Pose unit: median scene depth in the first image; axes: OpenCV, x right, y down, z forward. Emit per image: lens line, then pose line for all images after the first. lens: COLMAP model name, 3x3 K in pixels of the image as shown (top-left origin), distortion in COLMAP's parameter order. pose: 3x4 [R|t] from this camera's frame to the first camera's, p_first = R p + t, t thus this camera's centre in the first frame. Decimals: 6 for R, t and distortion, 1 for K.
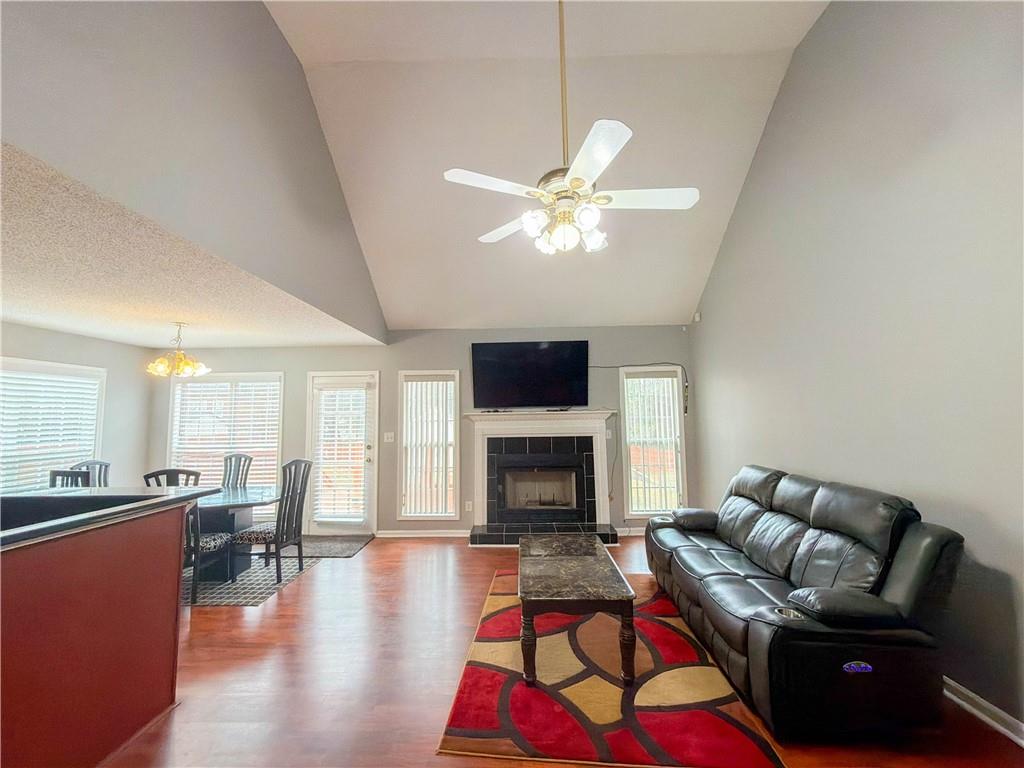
lens RADIAL K [[407.4, 0, 512.0], [0, 407.4, 384.0], [0, 0, 1]] dist [0.000835, 0.000012]
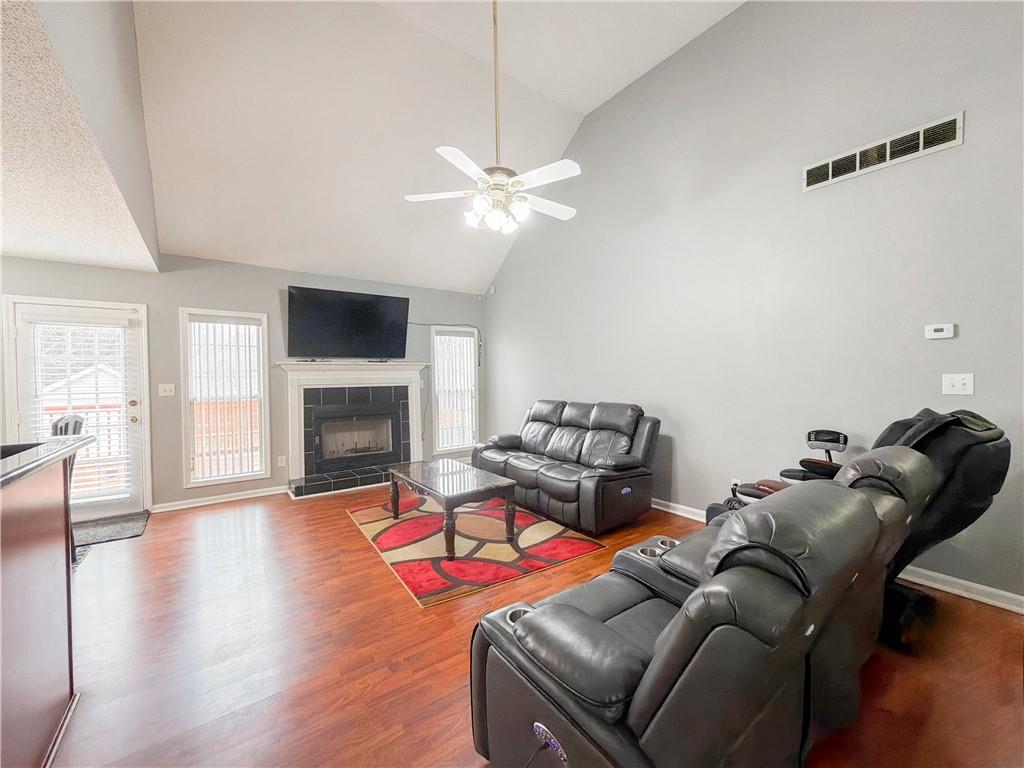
lens RADIAL K [[407.4, 0, 512.0], [0, 407.4, 384.0], [0, 0, 1]] dist [0.000835, 0.000012]
pose [[0.788081, -0.007337, 0.615528, -0.266005], [-0.048649, 0.996059, 0.074160, 0.027498], [-0.613646, -0.088389, 0.784618, -0.046566]]
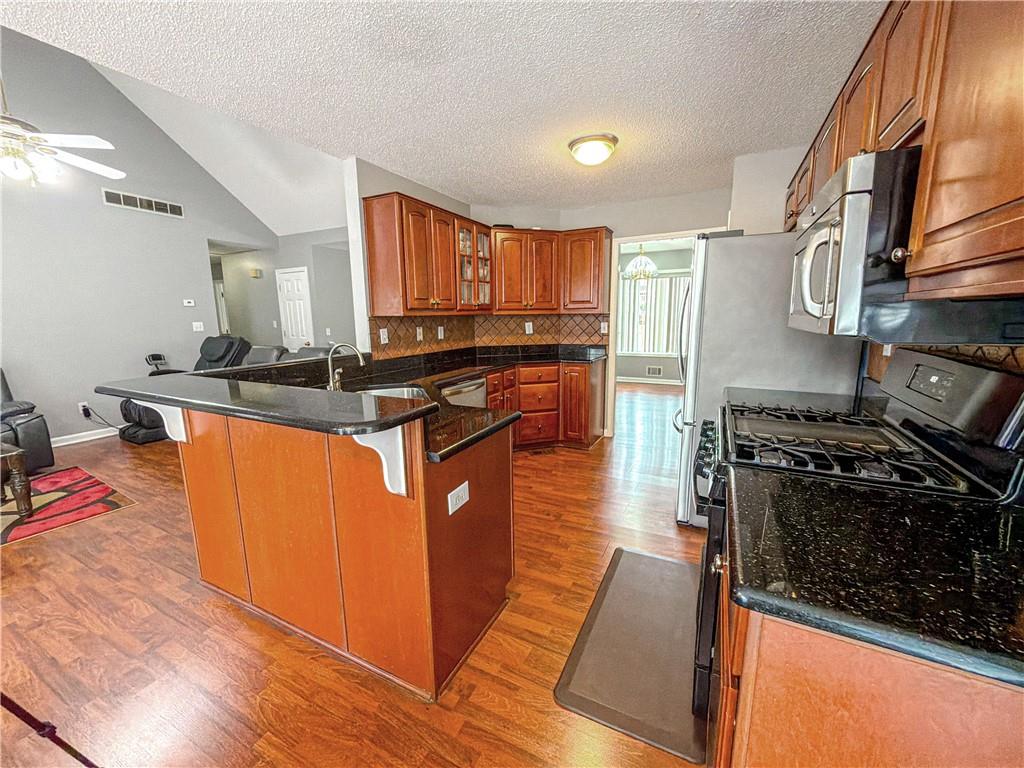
lens RADIAL K [[407.4, 0, 512.0], [0, 407.4, 384.0], [0, 0, 1]] dist [0.000835, 0.000012]
pose [[-0.905325, -0.045854, 0.422237, -0.809529], [-0.009840, 0.996153, 0.087082, 0.088693], [-0.424605, 0.074683, -0.902293, 0.658340]]
